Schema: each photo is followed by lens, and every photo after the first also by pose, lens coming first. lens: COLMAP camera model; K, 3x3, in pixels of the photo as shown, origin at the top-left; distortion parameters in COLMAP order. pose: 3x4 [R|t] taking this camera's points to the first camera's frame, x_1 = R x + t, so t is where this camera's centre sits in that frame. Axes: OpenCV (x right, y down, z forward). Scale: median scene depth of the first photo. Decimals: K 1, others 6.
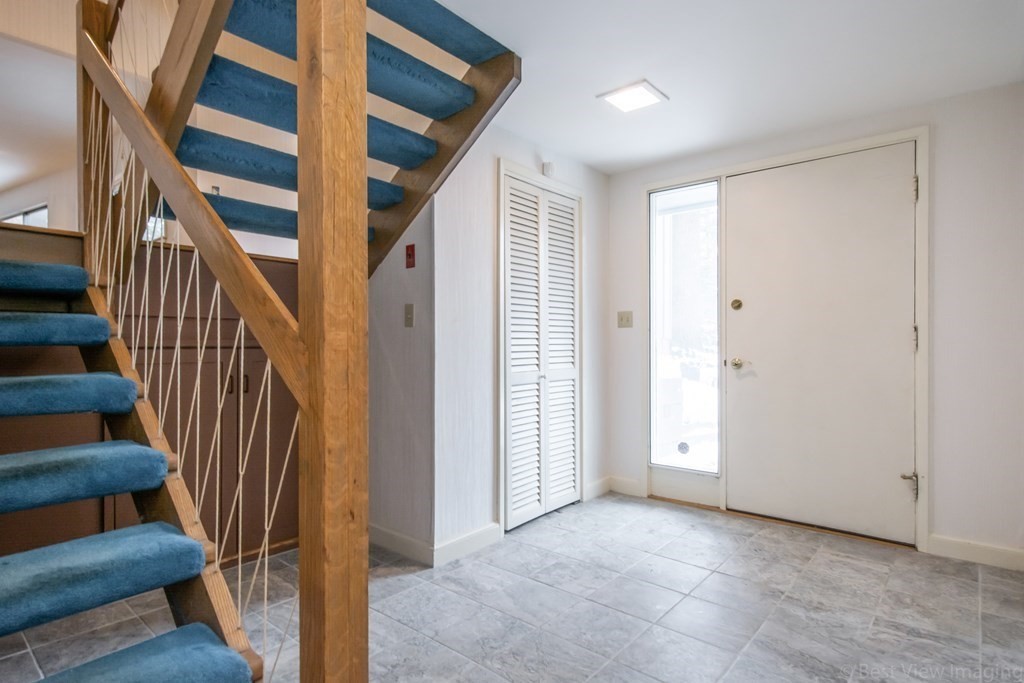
lens RADIAL K [[524.3, 0, 519.2], [0, 524.3, 341.2], [0, 0, 1]] dist [-0.005616, -0.001088]
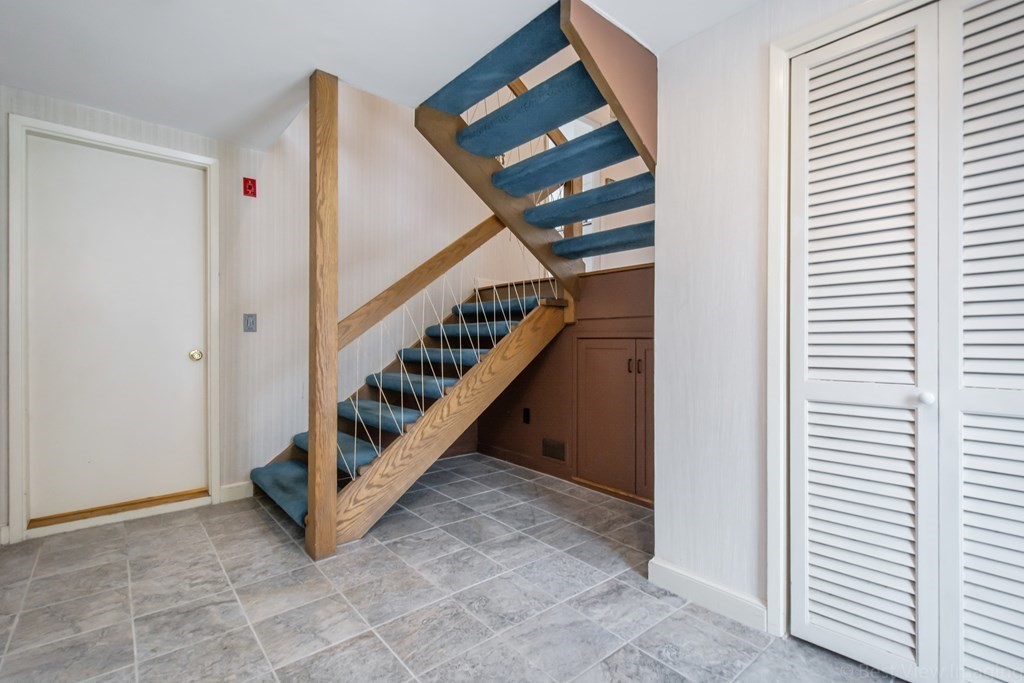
lens RADIAL K [[452.7, 0, 514.8], [0, 452.7, 340.1], [0, 0, 1]] dist [0.007782, -0.001070]
pose [[-0.133385, 0.005205, -0.991051, 0.636093], [0.003084, 0.999984, 0.004837, 0.015470], [0.991059, -0.002412, -0.133399, 0.875152]]
